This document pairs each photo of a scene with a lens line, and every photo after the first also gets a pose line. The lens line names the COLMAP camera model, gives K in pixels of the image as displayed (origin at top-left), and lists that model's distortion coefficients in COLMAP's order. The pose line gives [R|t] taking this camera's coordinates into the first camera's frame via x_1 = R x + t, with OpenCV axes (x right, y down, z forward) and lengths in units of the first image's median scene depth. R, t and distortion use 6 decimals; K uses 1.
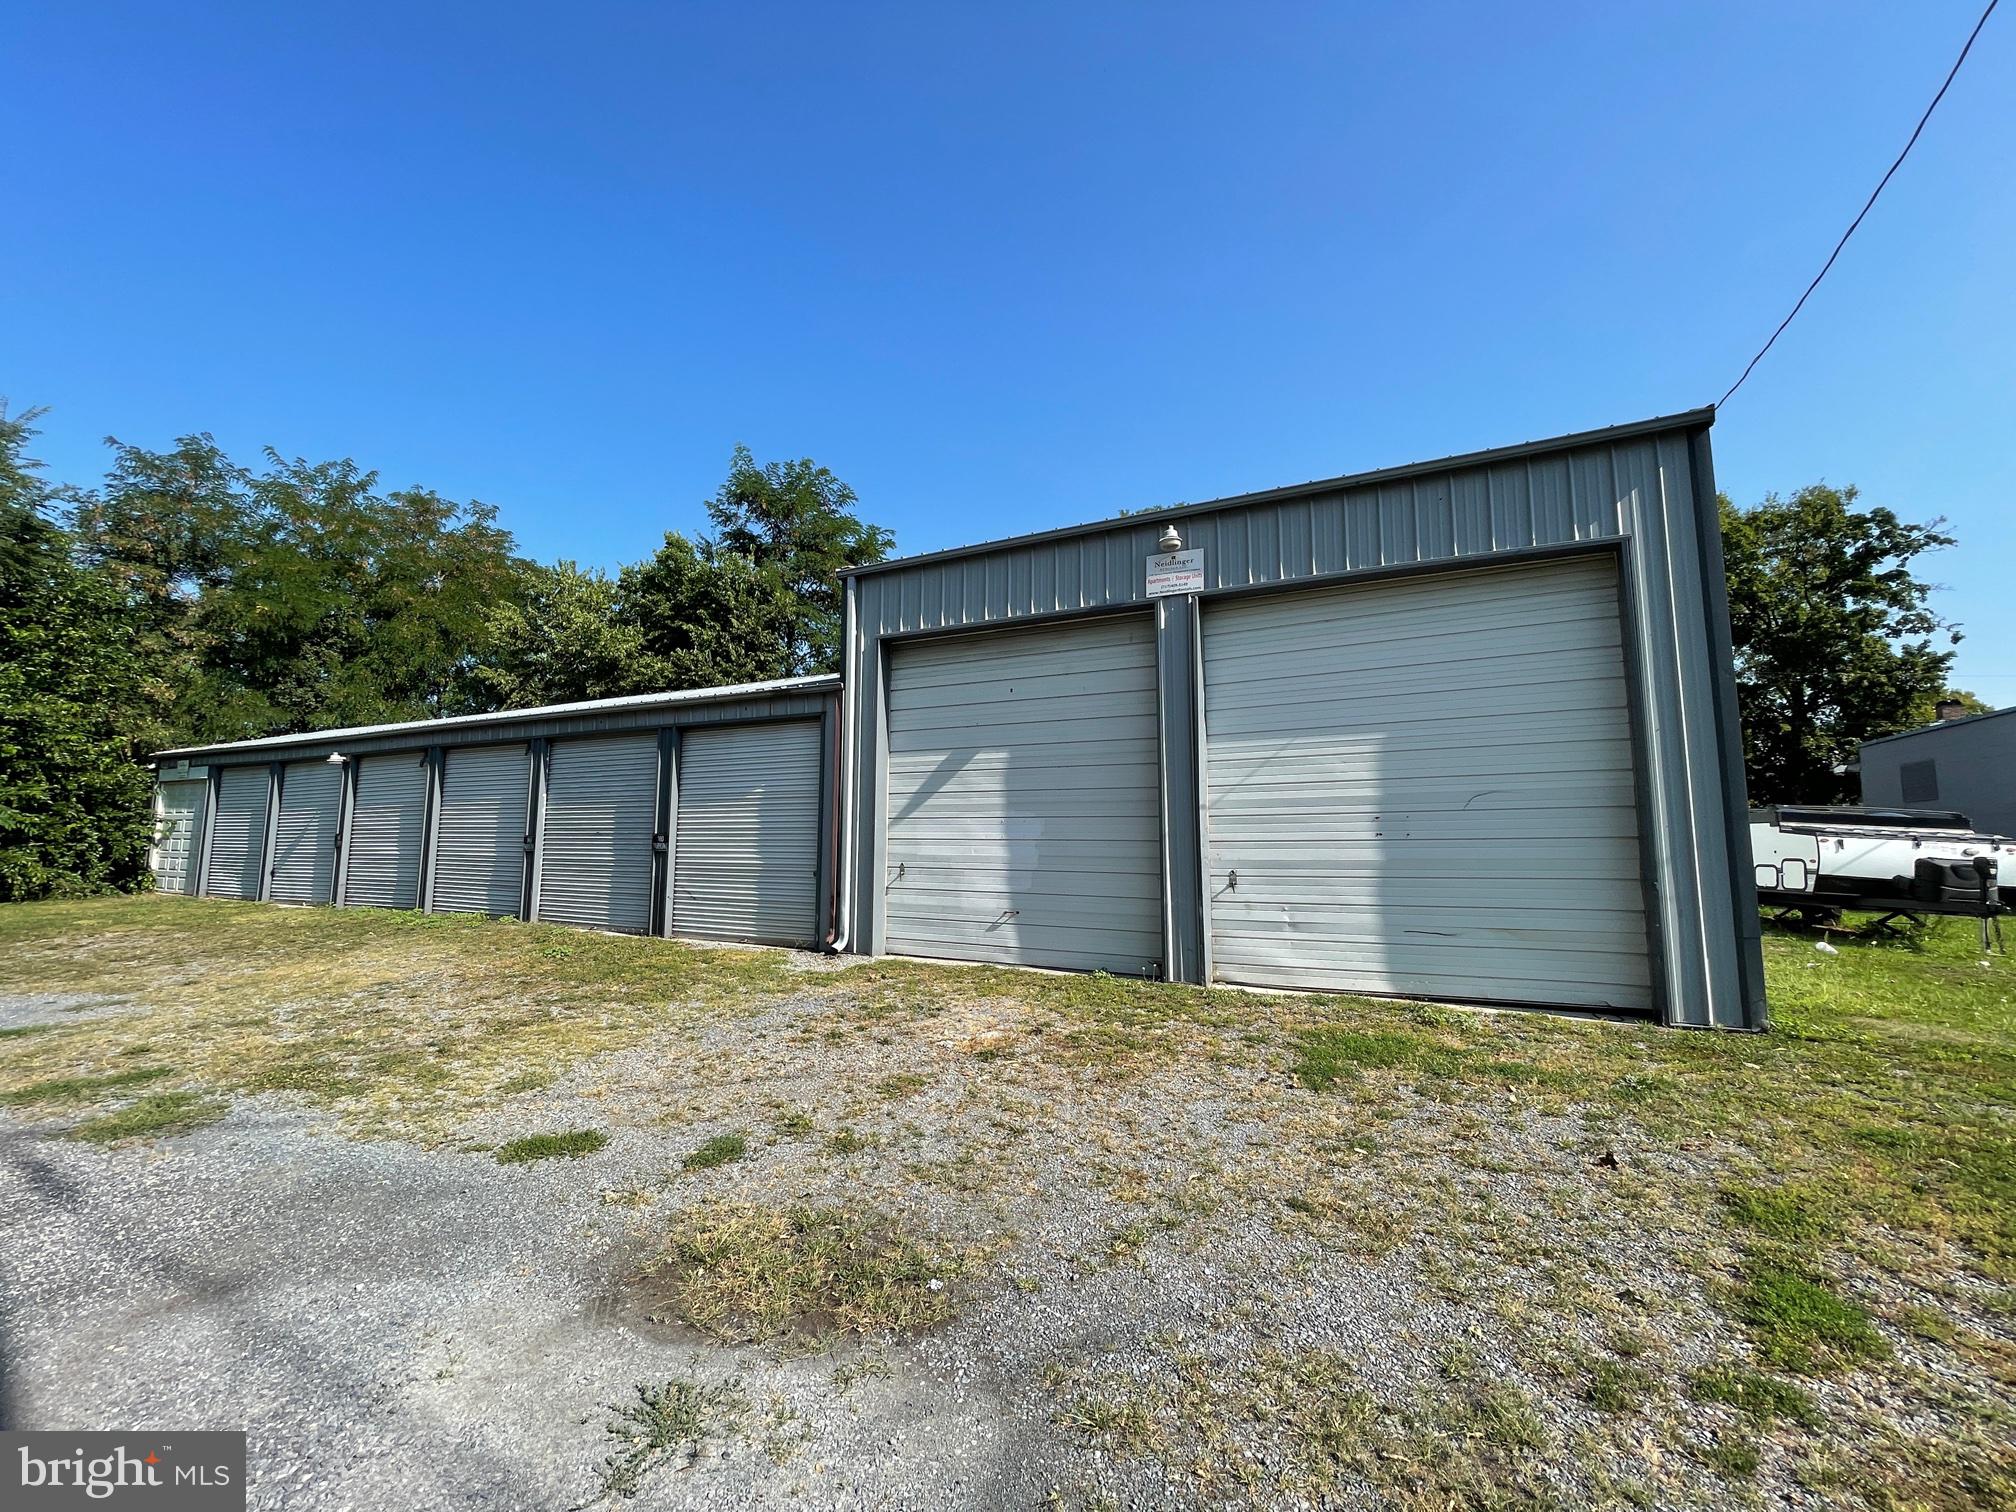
lens RADIAL K [[806.8, 0, 1008.5], [0, 806.8, 758.4], [0, 0, 1]] dist [0.001899, -0.000500]
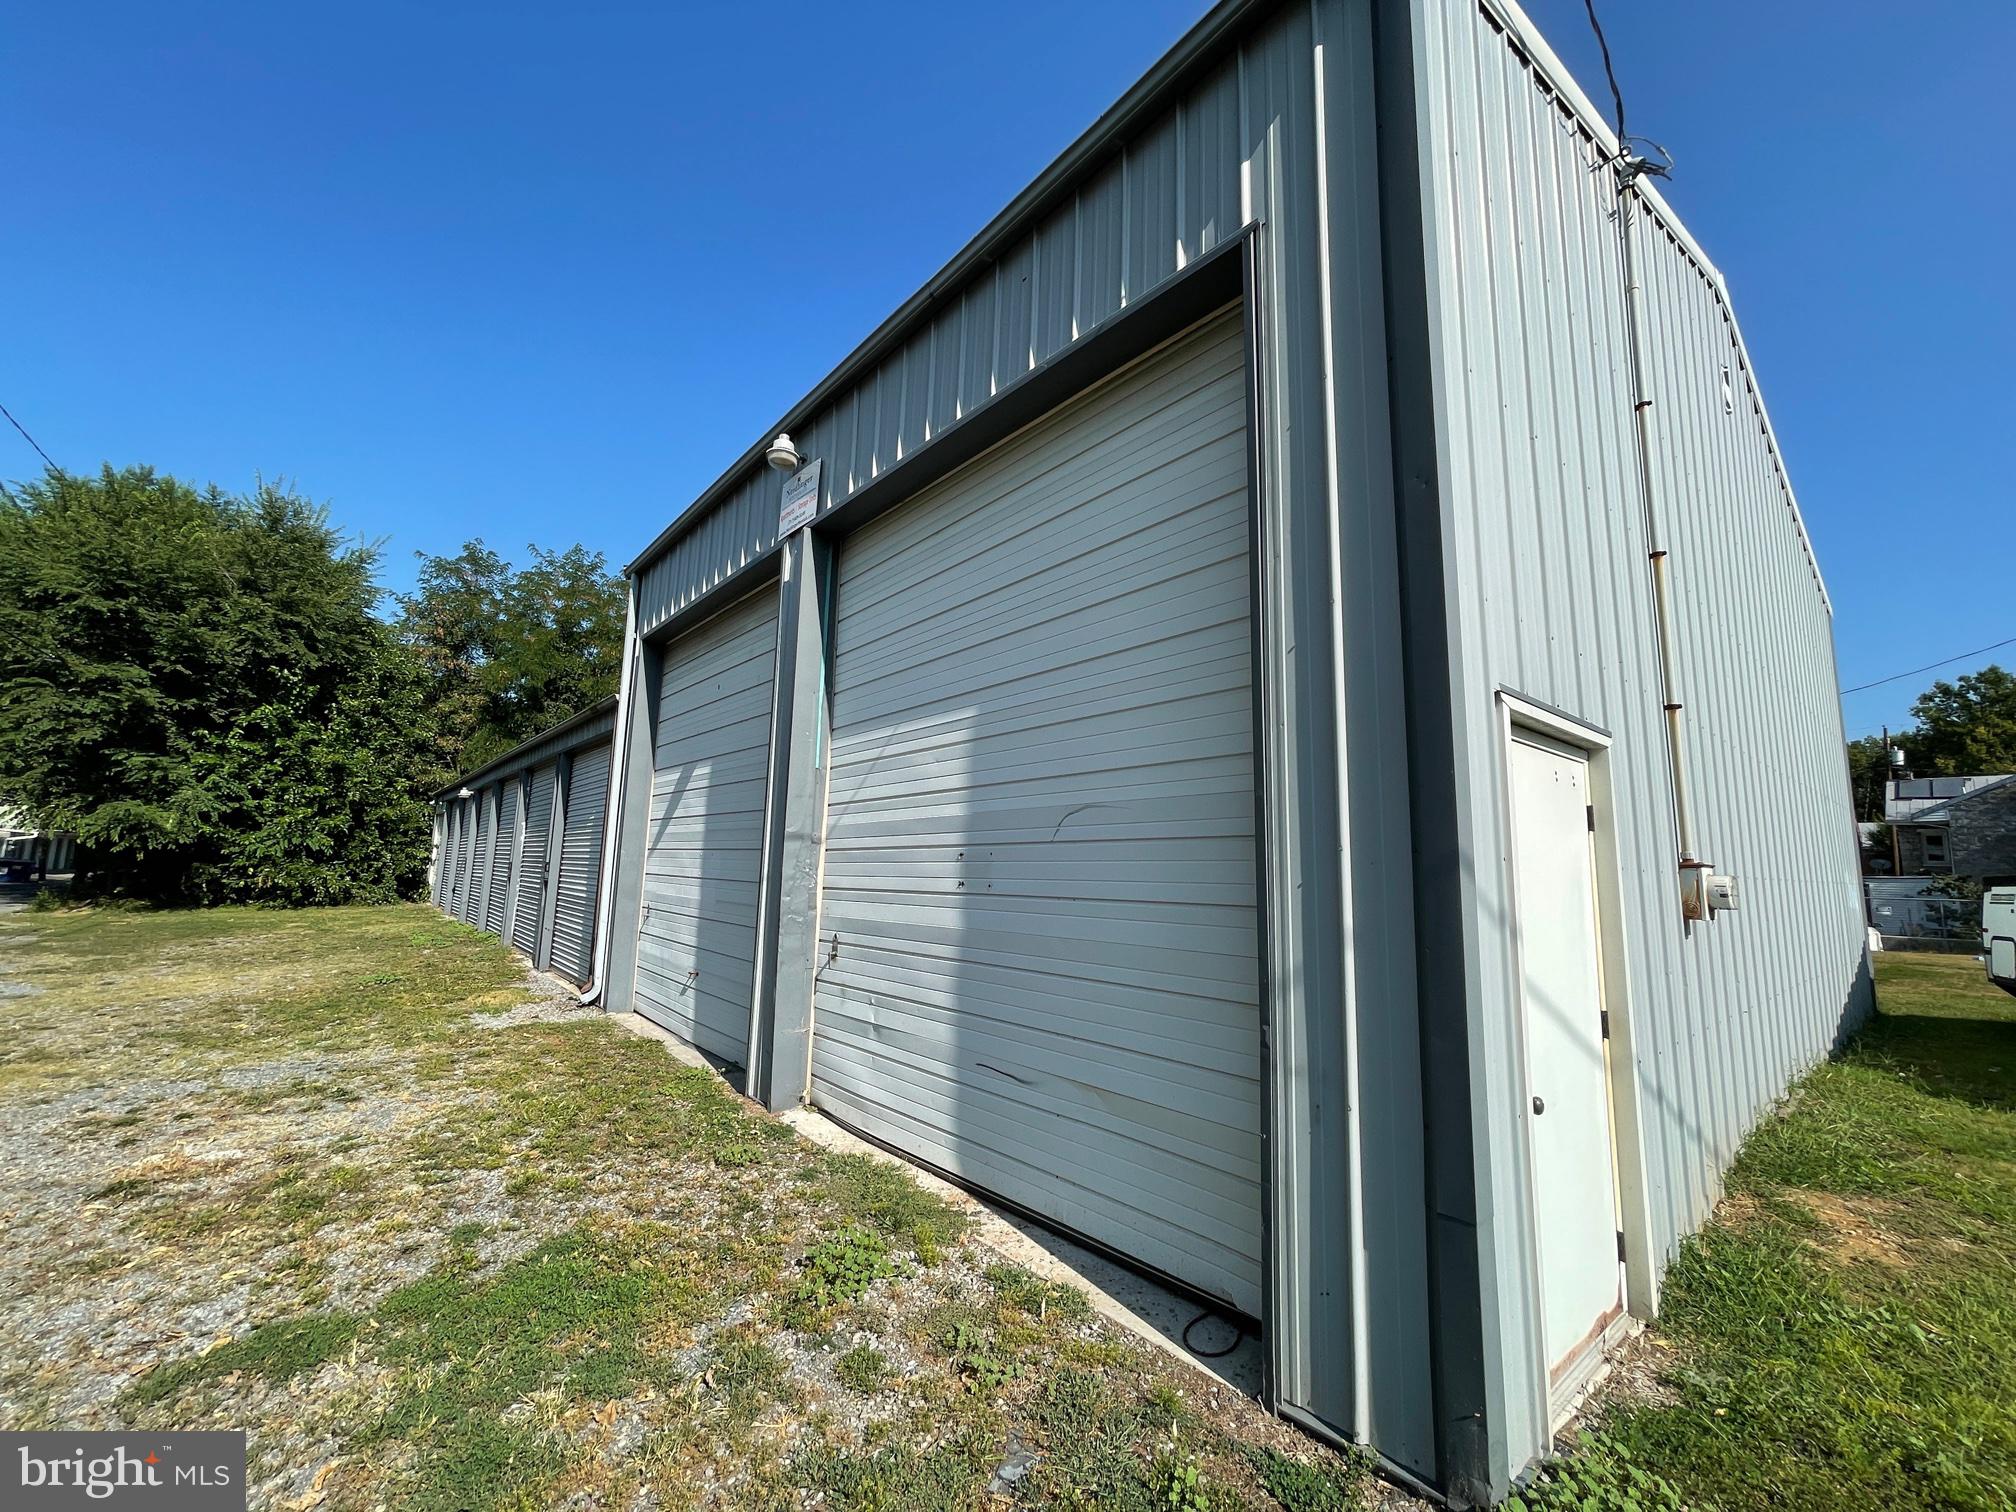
lens RADIAL K [[806.8, 0, 1005.0], [0, 806.8, 757.2], [0, 0, 1]] dist [0.001899, -0.000500]
pose [[0.920644, -0.029520, -0.389286, 0.571017], [0.010932, 0.998696, -0.049877, 0.026772], [0.390250, 0.041663, 0.919766, 0.389203]]
